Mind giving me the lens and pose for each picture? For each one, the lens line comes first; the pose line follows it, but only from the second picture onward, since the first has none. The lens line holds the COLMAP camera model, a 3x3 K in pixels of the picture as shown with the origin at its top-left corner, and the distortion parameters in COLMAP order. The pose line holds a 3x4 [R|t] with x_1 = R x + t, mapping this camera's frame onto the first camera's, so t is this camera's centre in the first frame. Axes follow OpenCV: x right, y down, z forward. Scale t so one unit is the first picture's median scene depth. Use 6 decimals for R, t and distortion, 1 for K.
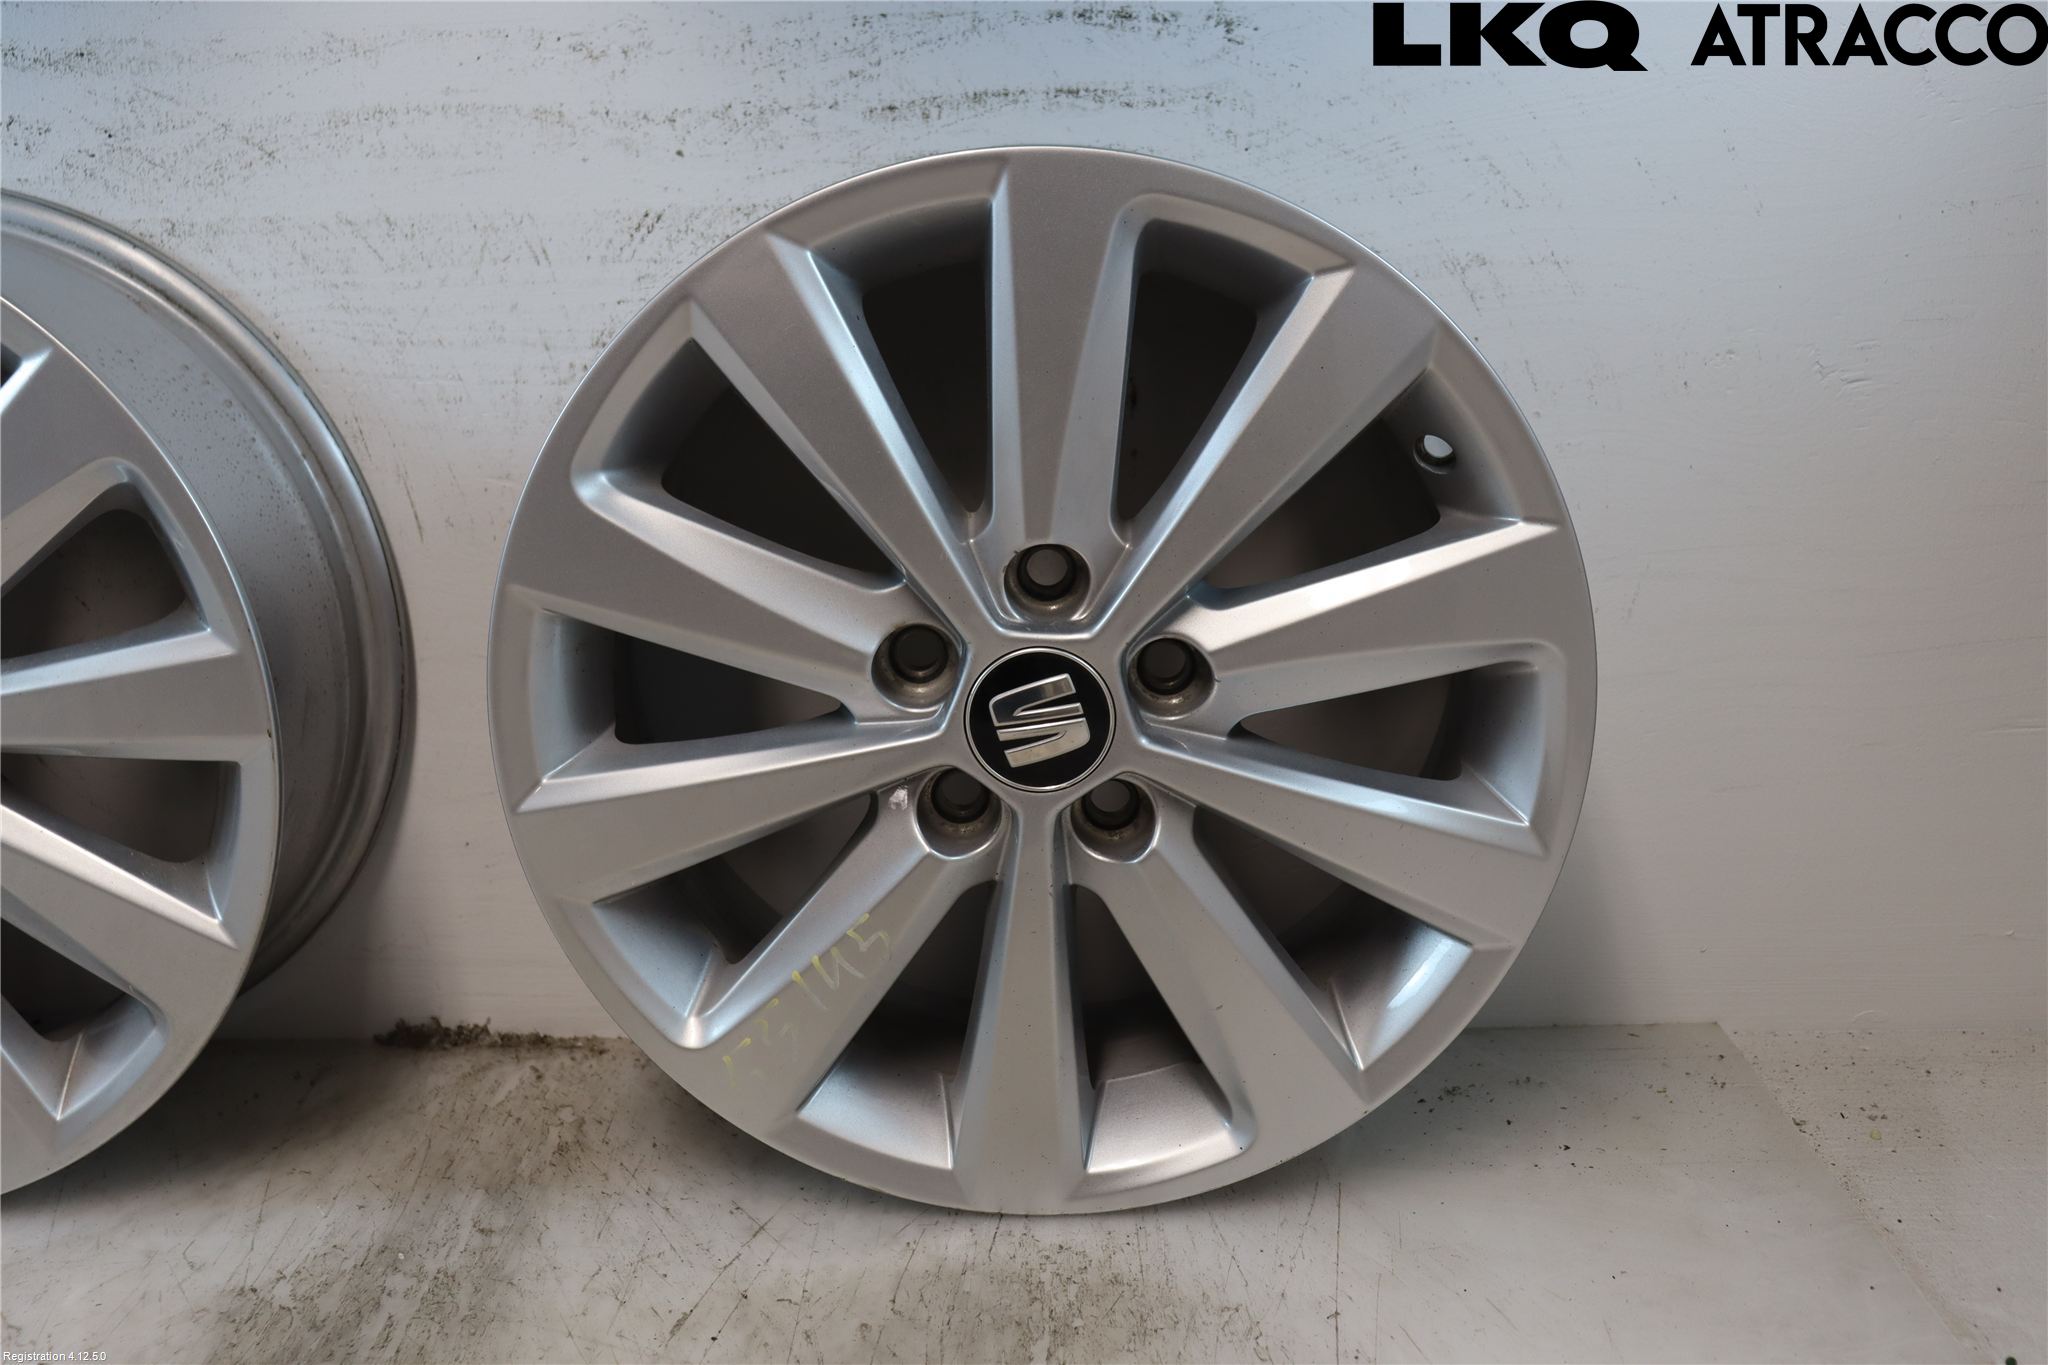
lens RADIAL K [[2263.4, 0, 1026.1], [0, 2263.4, 732.7], [0, 0, 1]] dist [-0.060737, 0.164696]
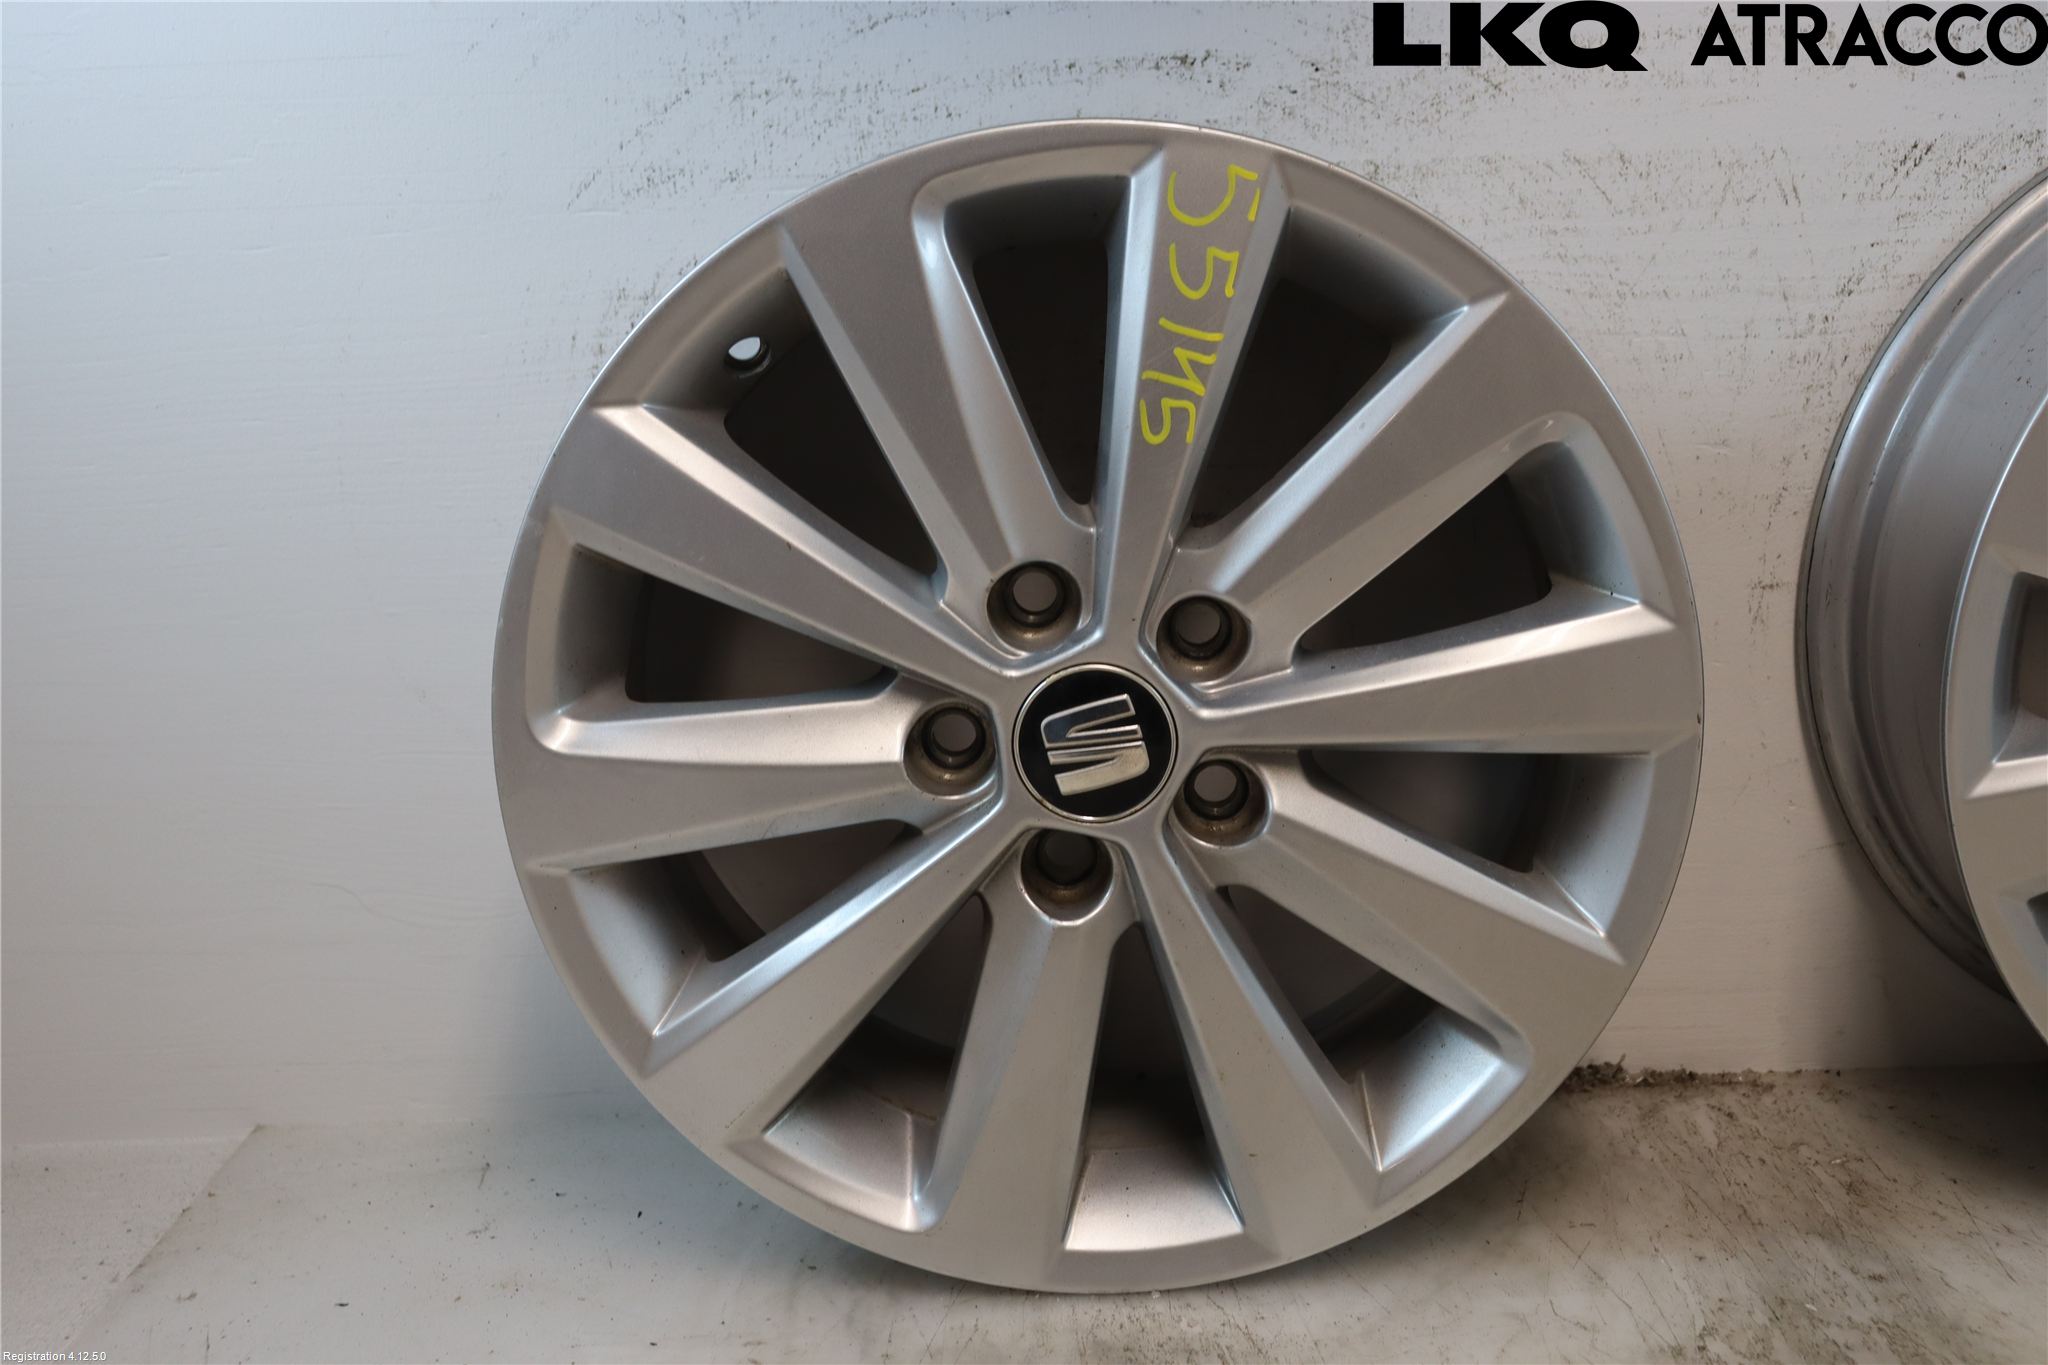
lens RADIAL K [[2461.5, 0, 1024.0], [0, 2461.5, 682.5], [0, 0, 1]] dist [0.006147, 0.175883]
pose [[0.999879, -0.015467, -0.001478, -0.521109], [0.015413, 0.999390, -0.031350, 0.008200], [0.001962, 0.031324, 0.999507, 0.024574]]
